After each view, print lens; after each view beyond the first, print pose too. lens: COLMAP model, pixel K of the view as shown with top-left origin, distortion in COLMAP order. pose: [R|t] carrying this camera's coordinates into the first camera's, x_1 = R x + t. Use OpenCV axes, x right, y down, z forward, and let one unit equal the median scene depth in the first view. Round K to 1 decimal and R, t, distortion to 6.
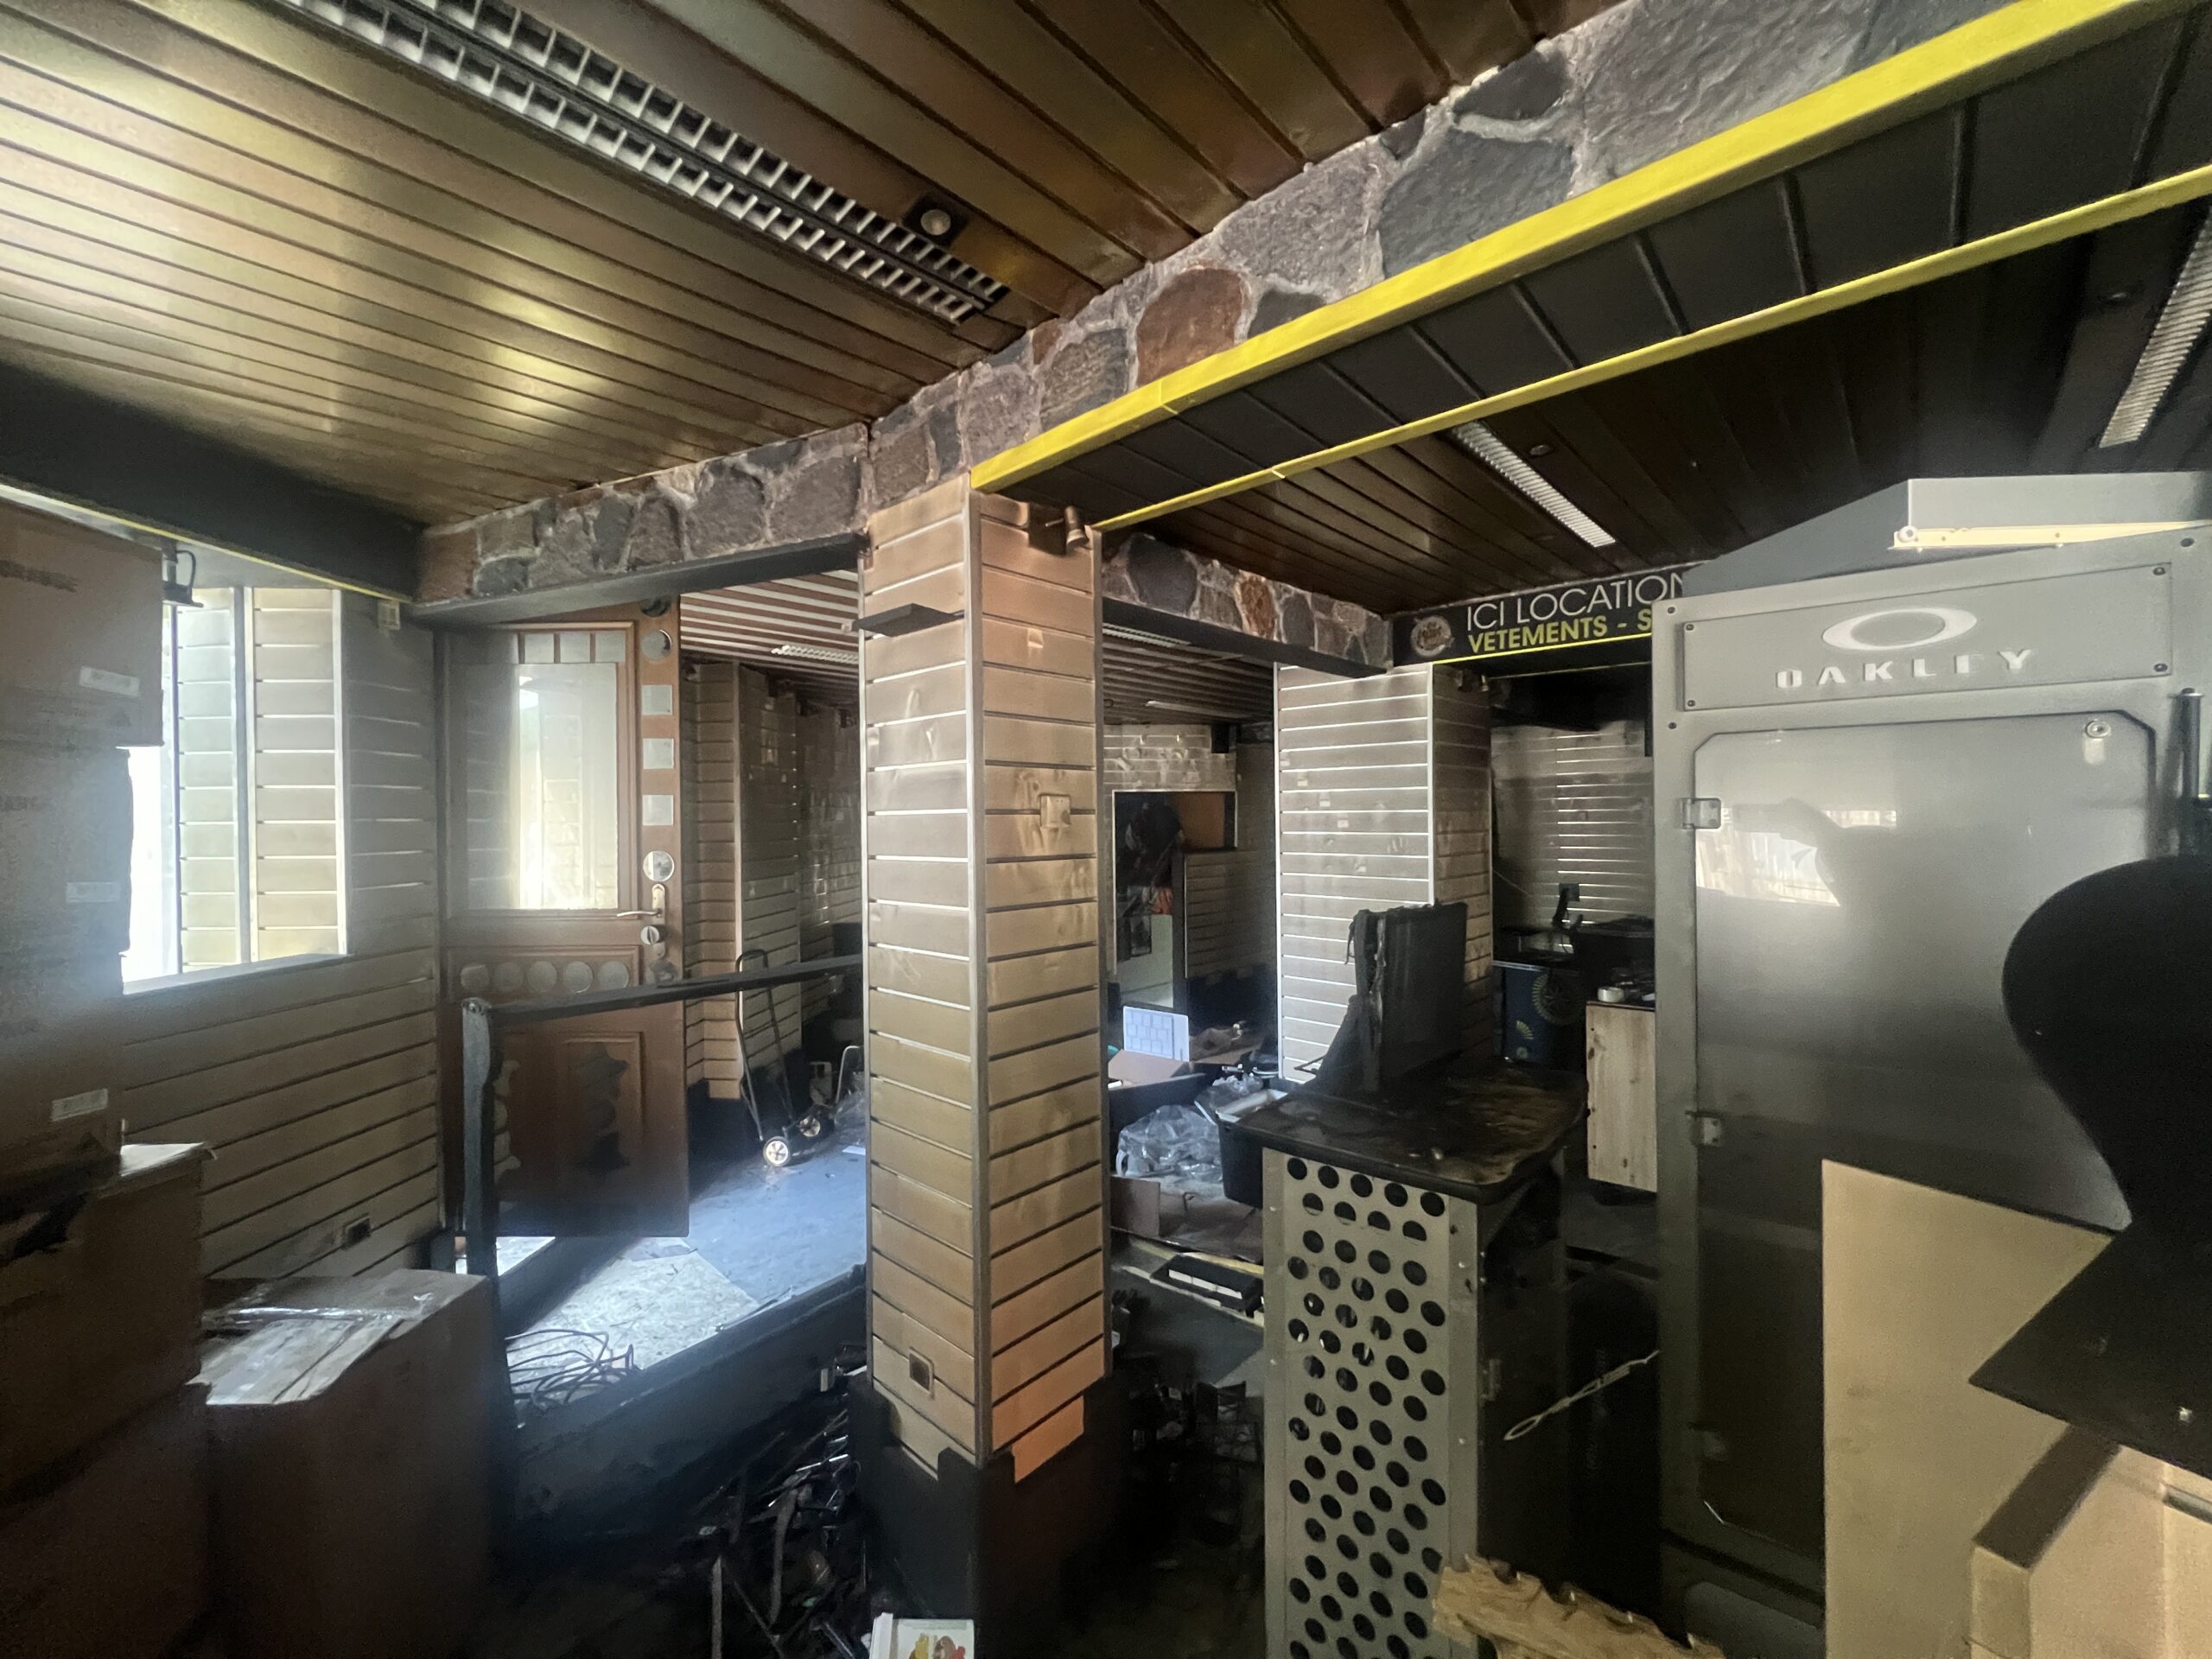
lens RADIAL K [[886.6, 0, 1105.8], [0, 886.6, 825.6], [0, 0, 1]] dist [0.000832, 0.000060]
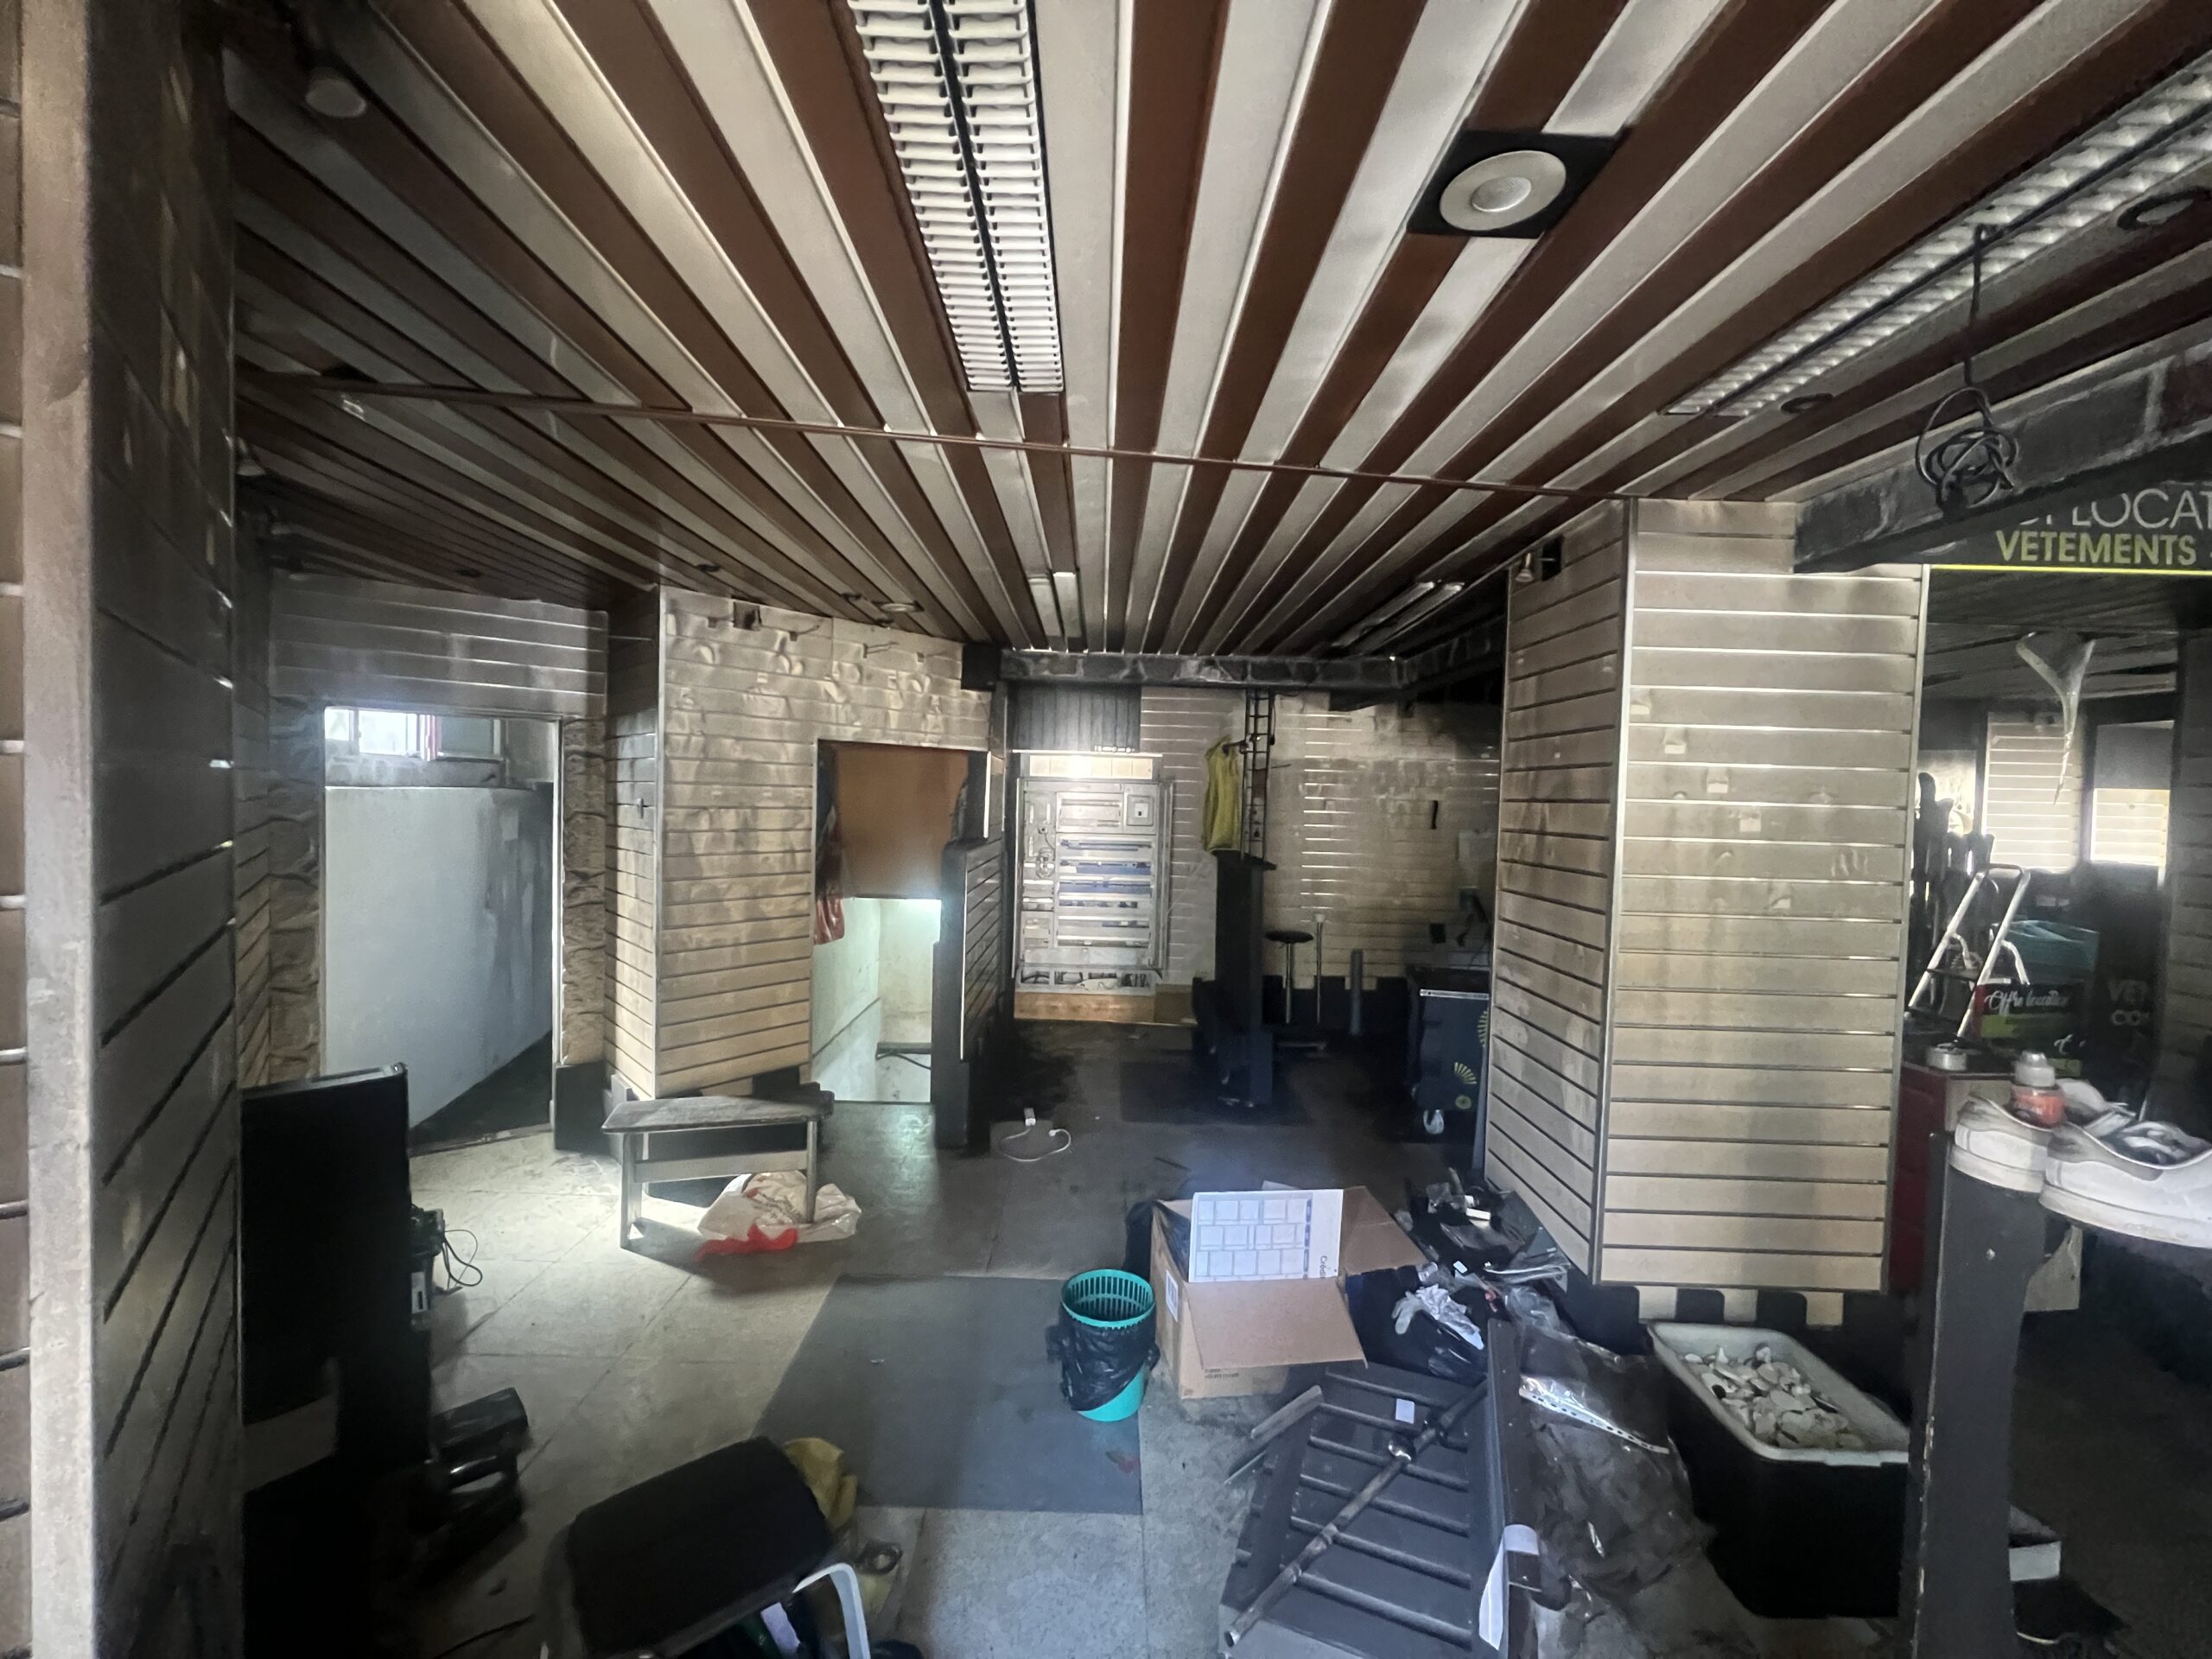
lens RADIAL K [[886.6, 0, 1098.8], [0, 886.6, 827.4], [0, 0, 1]] dist [0.000832, 0.000060]
pose [[0.737998, 0.008182, 0.674753, -0.433276], [-0.031023, 0.999281, 0.021813, -0.000024], [-0.674089, -0.037031, 0.737721, 0.869819]]
